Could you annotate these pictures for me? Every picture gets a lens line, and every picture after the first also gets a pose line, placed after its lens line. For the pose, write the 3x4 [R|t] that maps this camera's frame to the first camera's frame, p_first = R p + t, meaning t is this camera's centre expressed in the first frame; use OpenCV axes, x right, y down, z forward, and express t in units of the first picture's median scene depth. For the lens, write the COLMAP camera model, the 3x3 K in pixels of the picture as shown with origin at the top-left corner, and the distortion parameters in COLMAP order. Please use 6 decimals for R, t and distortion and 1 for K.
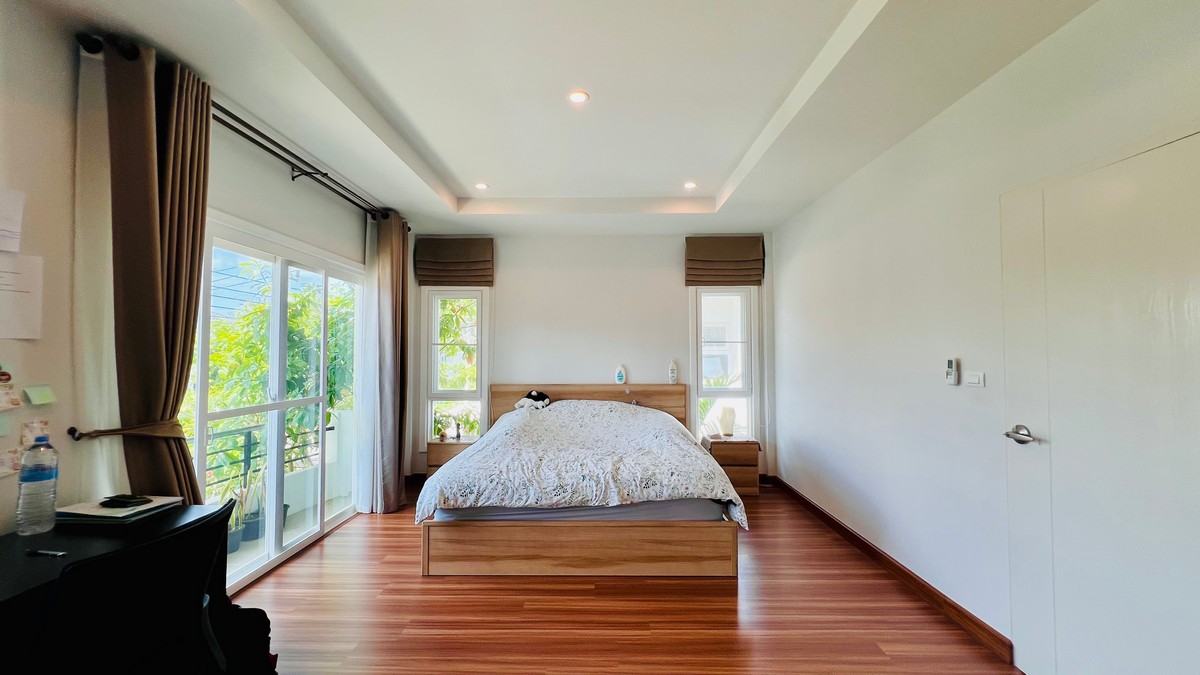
lens RADIAL K [[483.1, 0, 599.0], [0, 483.1, 336.7], [0, 0, 1]] dist [-0.001796, 0.000811]
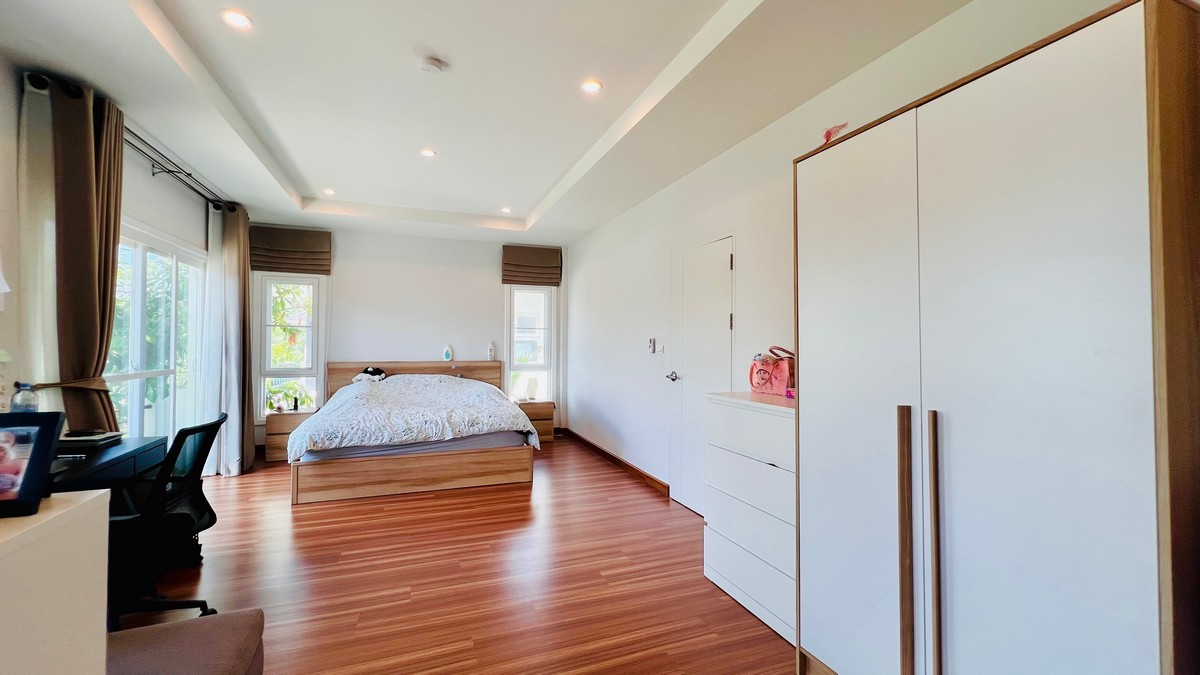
lens RADIAL K [[483.1, 0, 599.2], [0, 483.1, 336.9], [0, 0, 1]] dist [-0.001796, 0.000811]
pose [[0.929897, 0.012453, 0.367610, -0.076230], [-0.020764, 0.999610, 0.018662, 0.008934], [-0.367234, -0.024987, 0.929793, -0.436749]]
